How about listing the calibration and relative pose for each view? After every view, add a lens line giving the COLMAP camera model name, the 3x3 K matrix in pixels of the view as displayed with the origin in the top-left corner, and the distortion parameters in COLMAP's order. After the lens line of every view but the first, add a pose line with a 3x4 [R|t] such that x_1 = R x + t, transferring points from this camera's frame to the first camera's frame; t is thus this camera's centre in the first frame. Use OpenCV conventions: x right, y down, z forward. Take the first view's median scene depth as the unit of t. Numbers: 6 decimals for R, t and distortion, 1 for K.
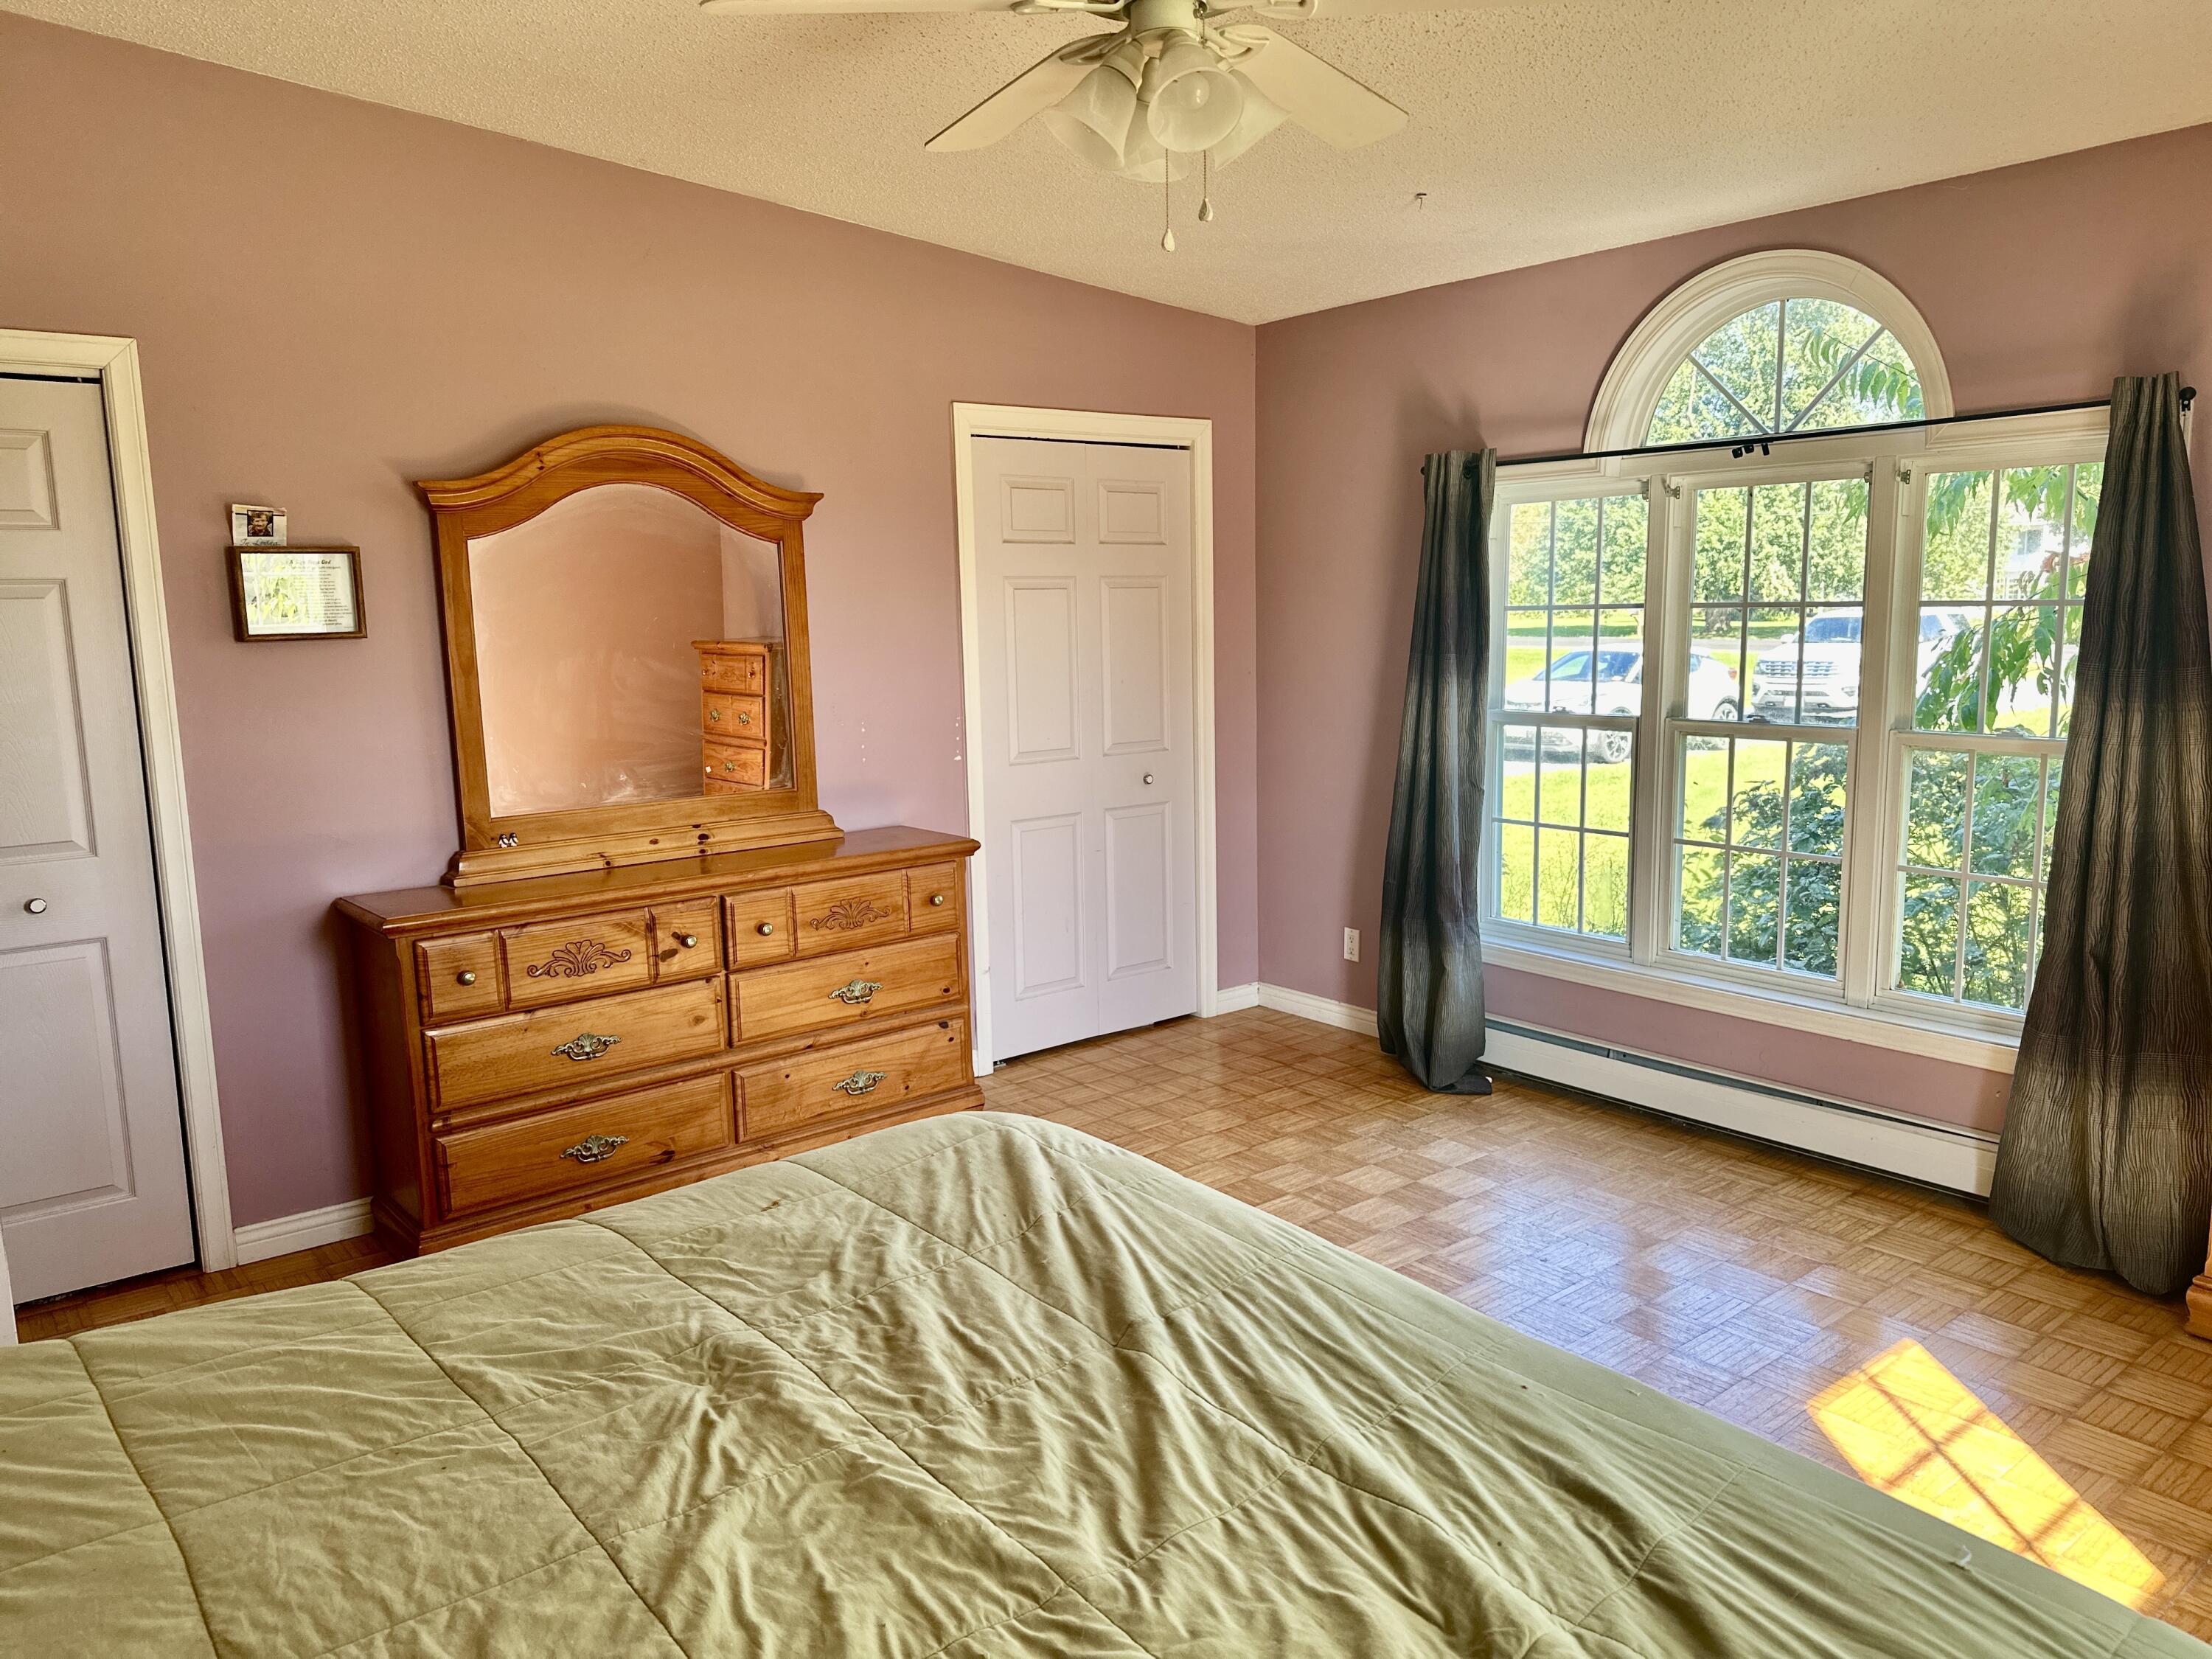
lens RADIAL K [[1527.7, 0, 1108.3], [0, 1527.7, 832.5], [0, 0, 1]] dist [0.023959, -0.006598]
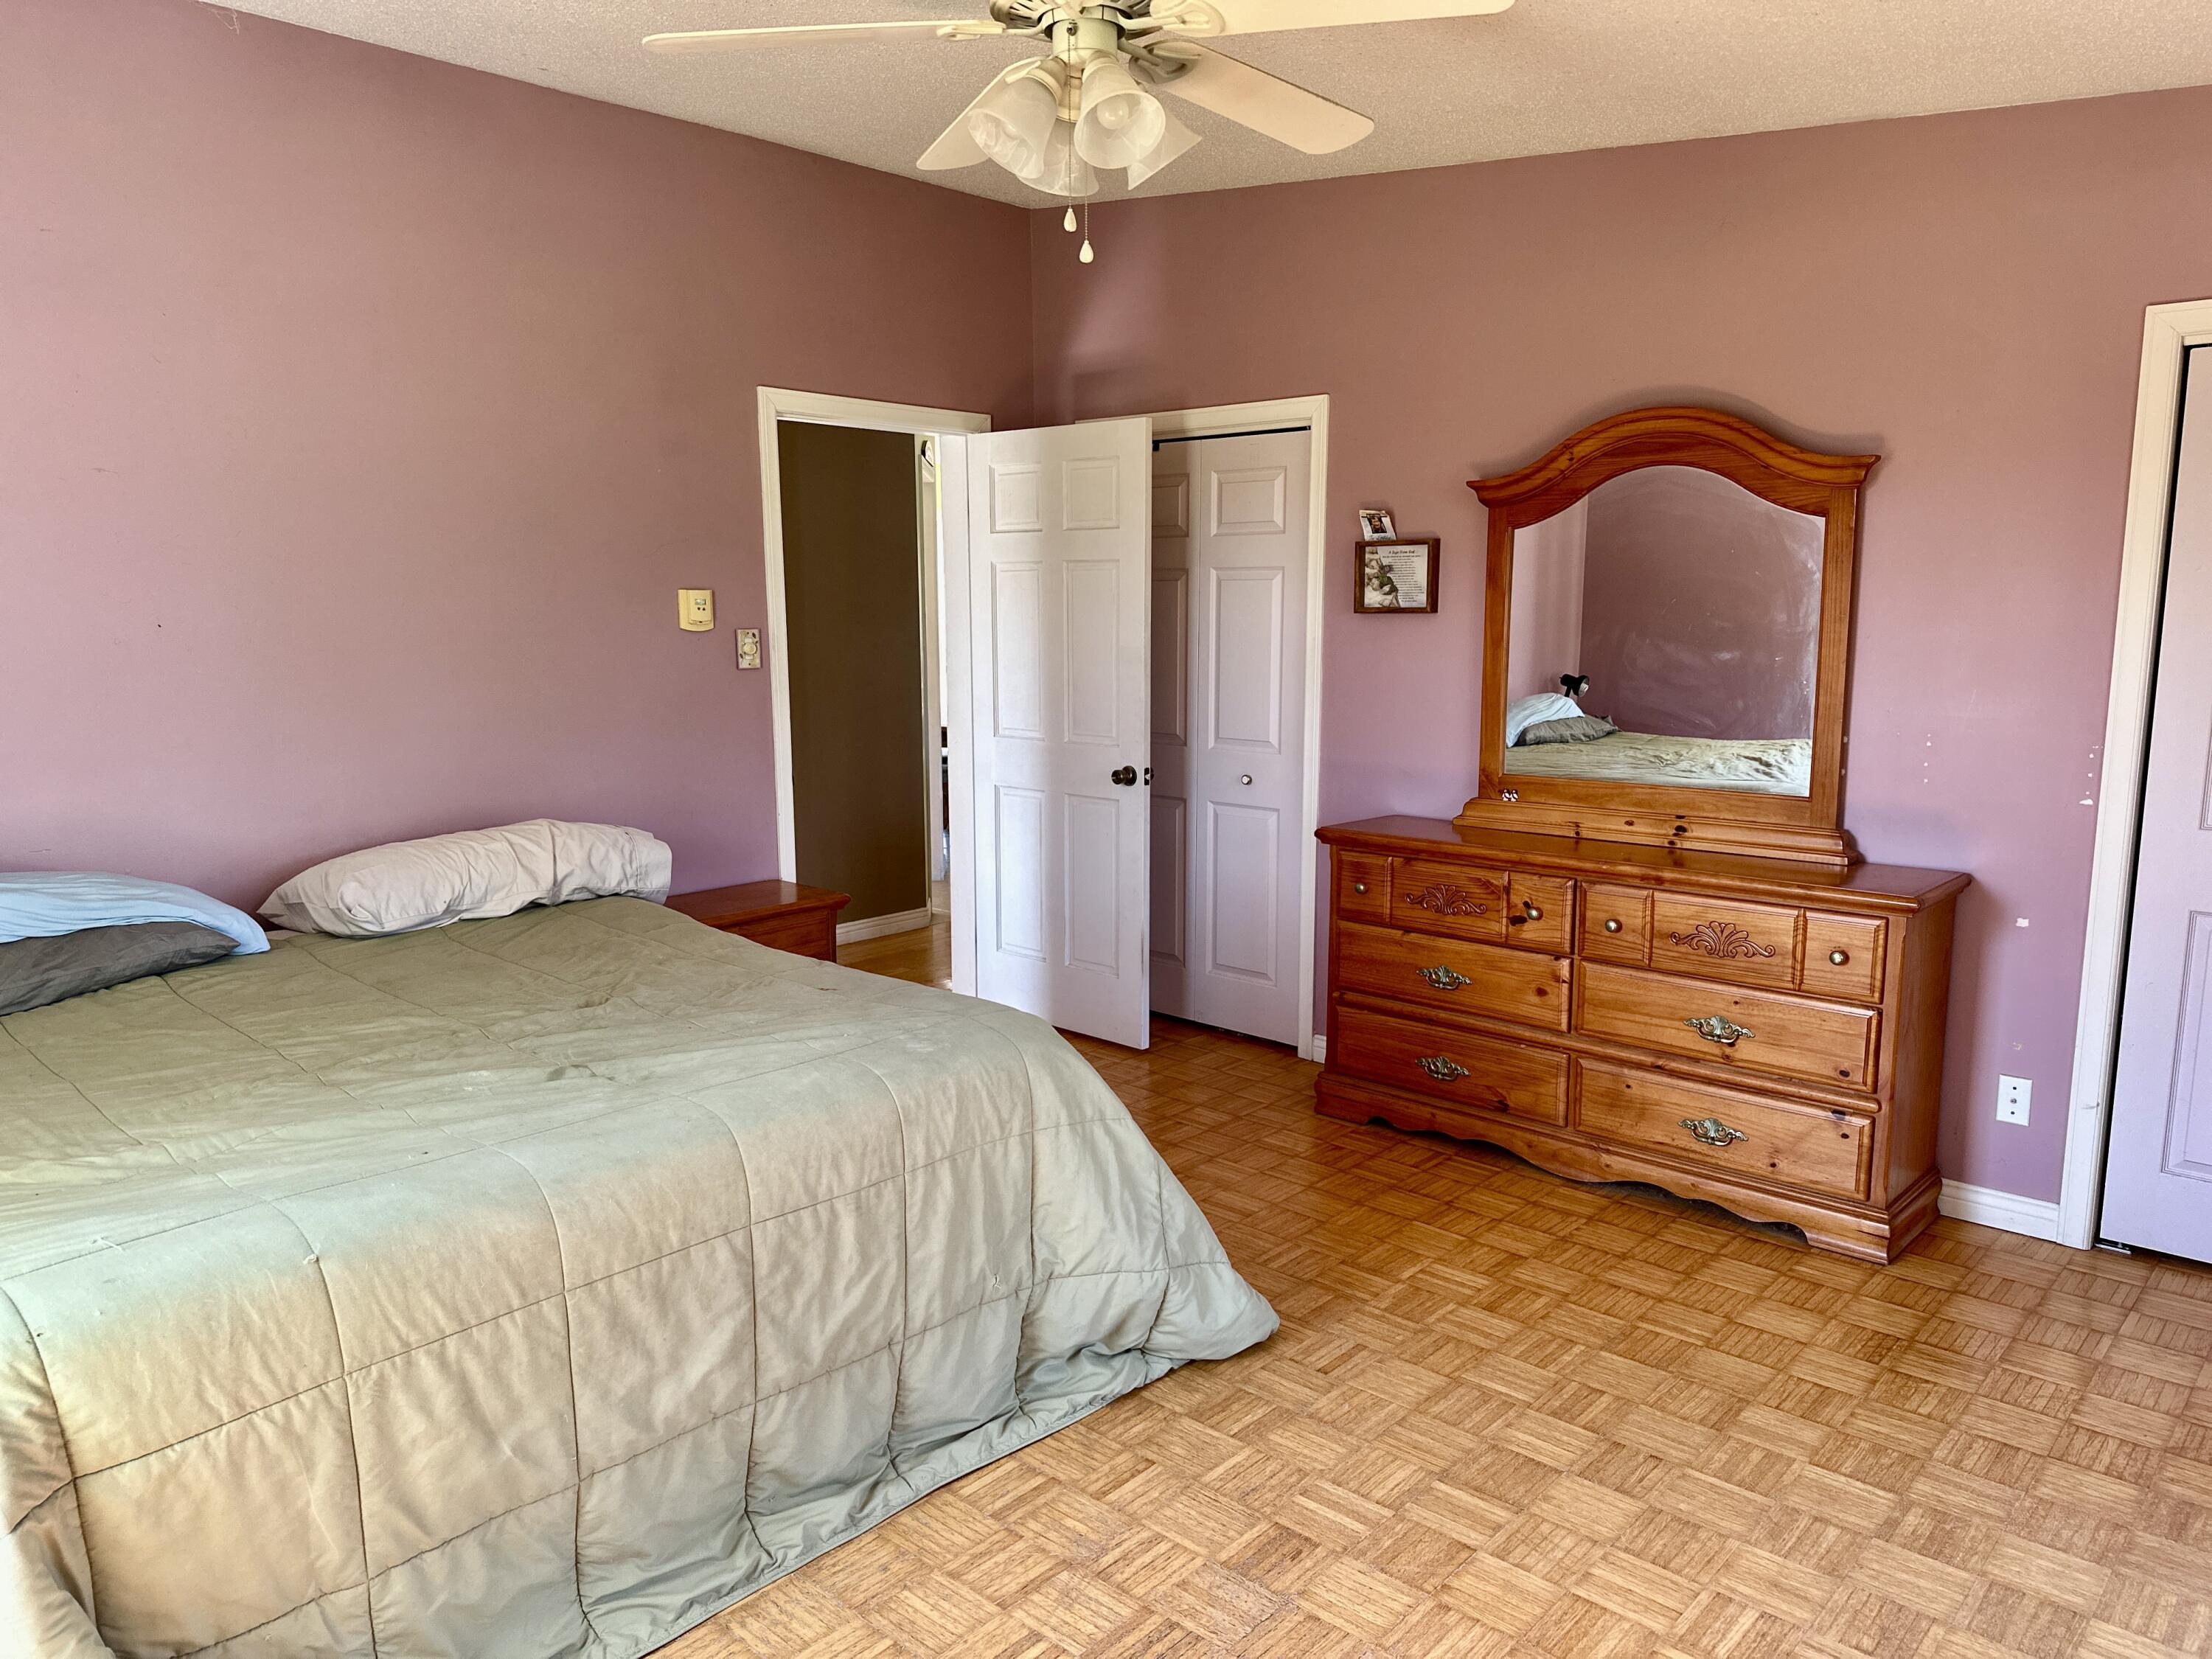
lens RADIAL K [[1527.7, 0, 1100.9], [0, 1527.7, 834.4], [0, 0, 1]] dist [0.023959, -0.006598]
pose [[0.147639, 0.171601, -0.974041, 0.641888], [-0.148303, 0.977540, 0.149738, -0.087161], [0.977859, 0.122346, 0.169772, 0.498392]]
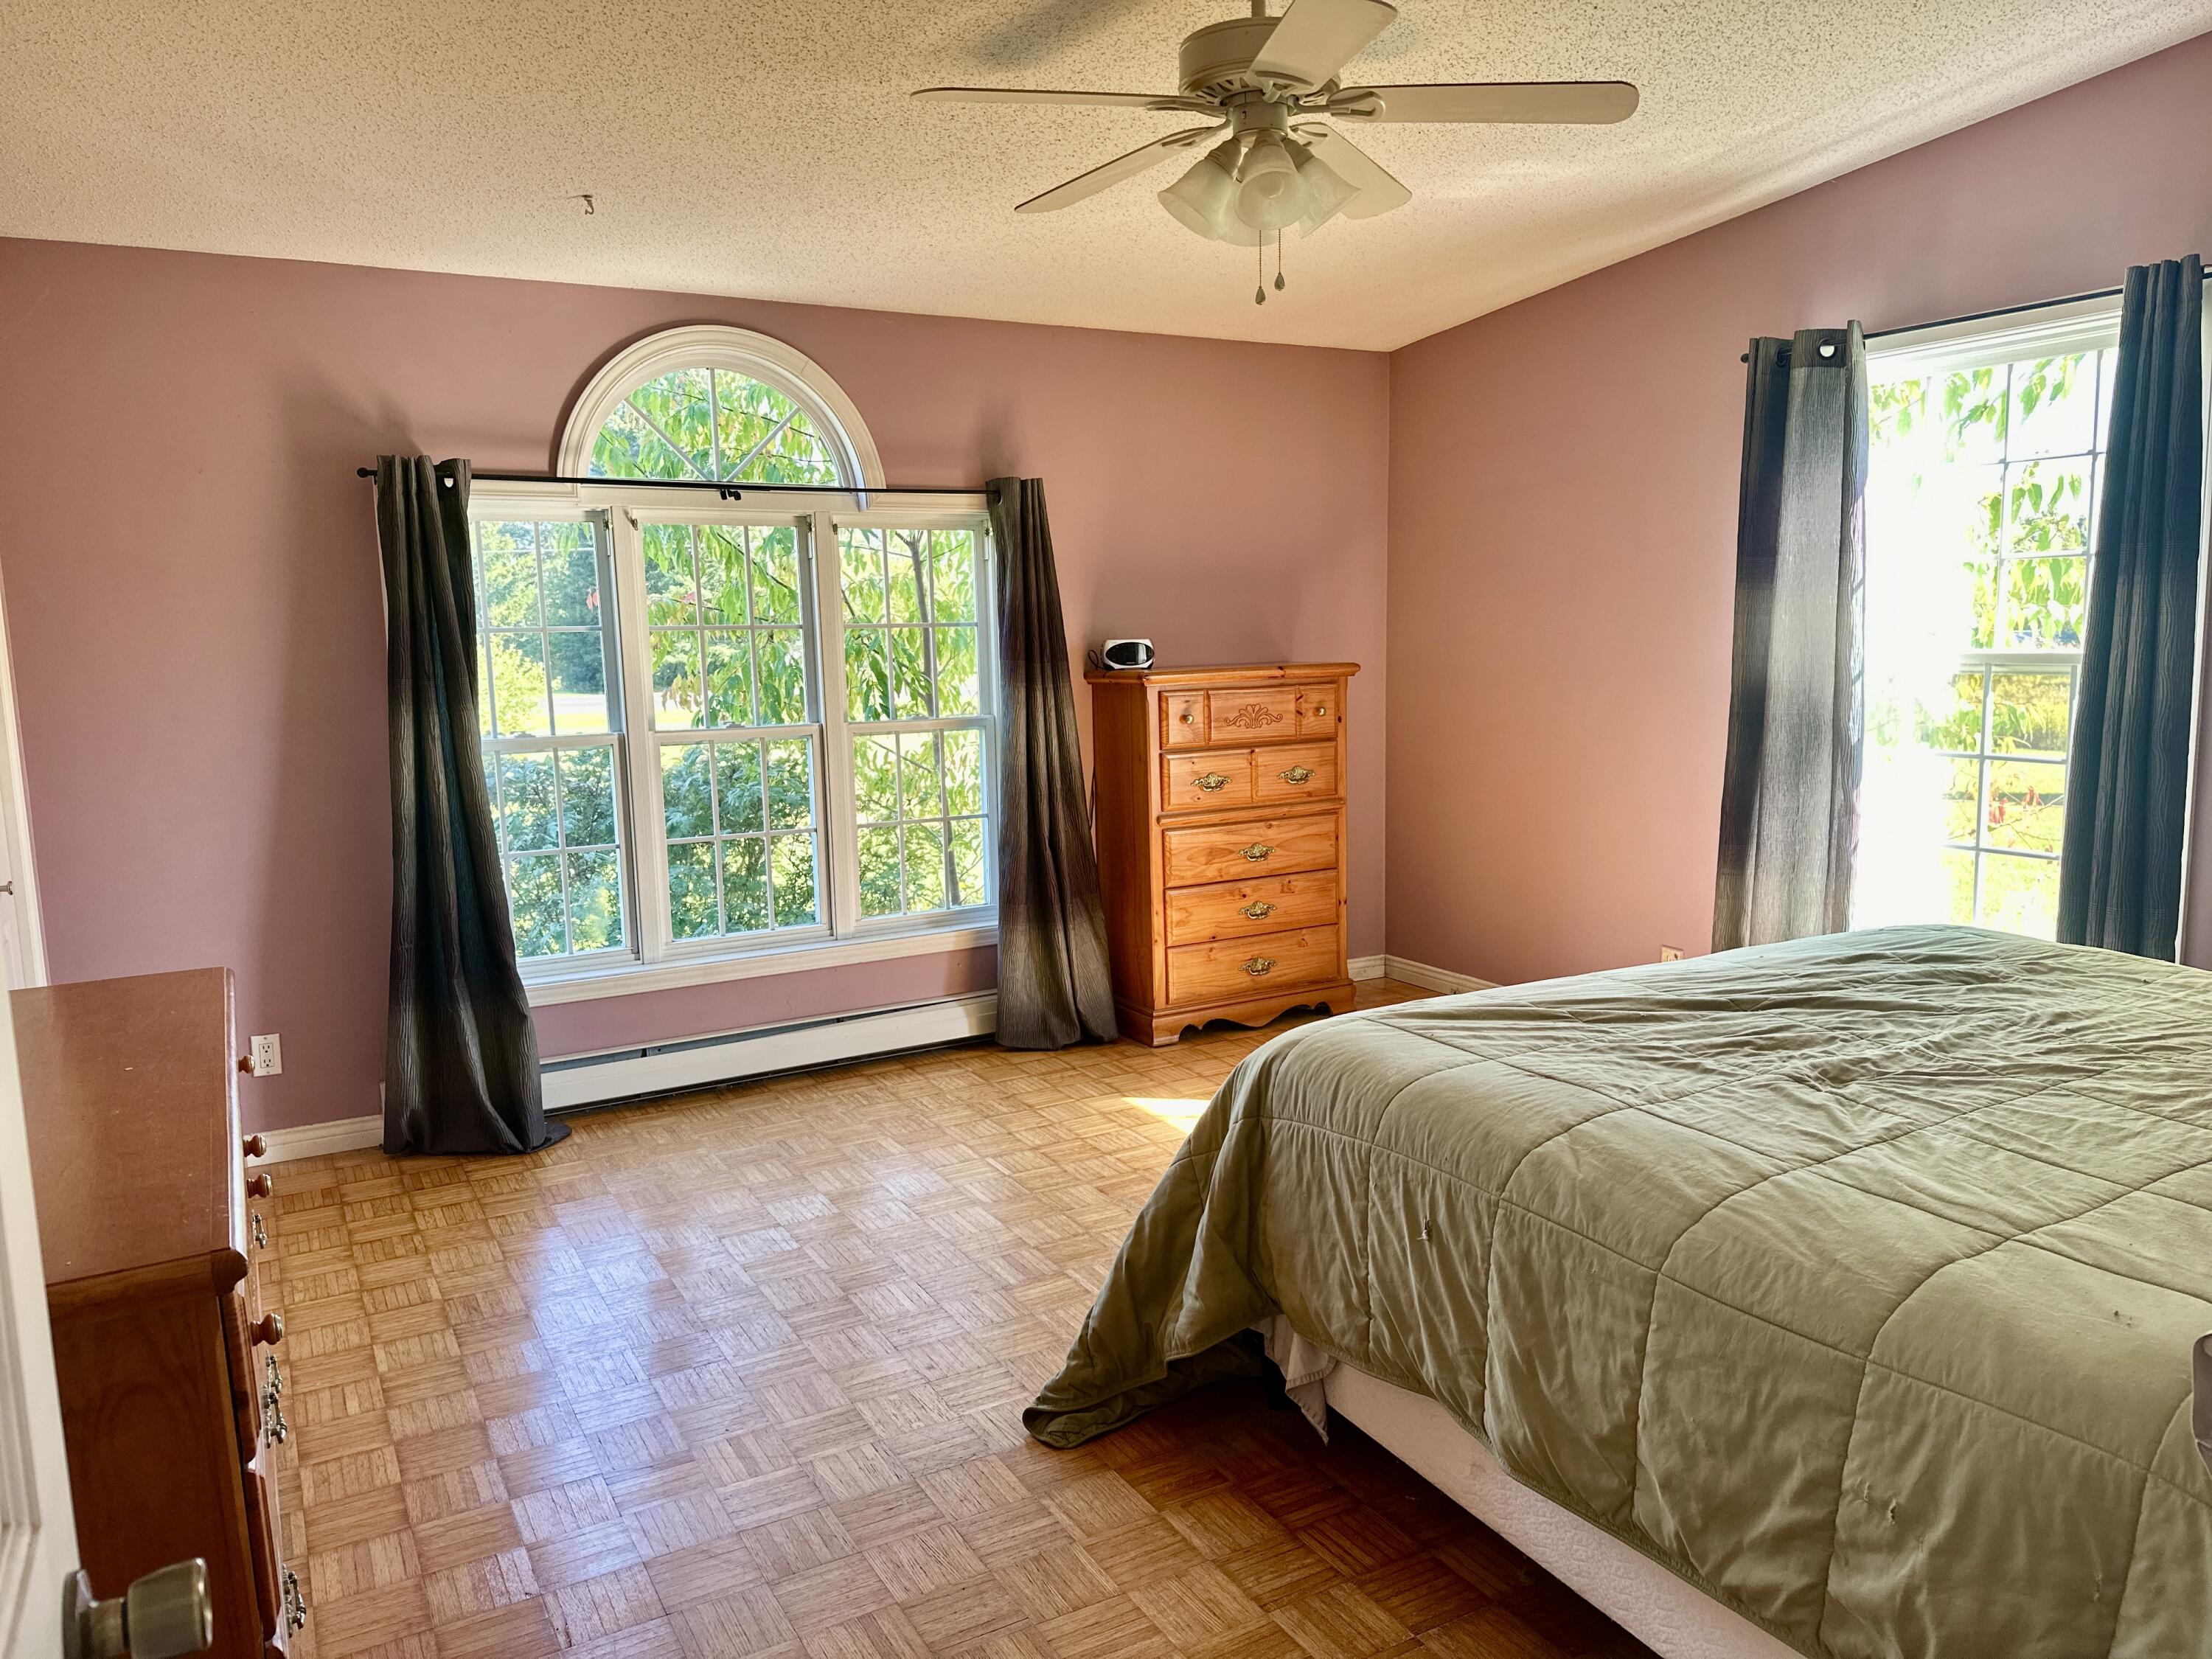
lens RADIAL K [[1527.7, 0, 1114.4], [0, 1527.7, 830.7], [0, 0, 1]] dist [0.023959, -0.006598]
pose [[0.152096, -0.120000, 0.981054, -0.684434], [0.164284, 0.981864, 0.094629, -0.055755], [-0.974617, 0.146779, 0.169052, 0.526411]]
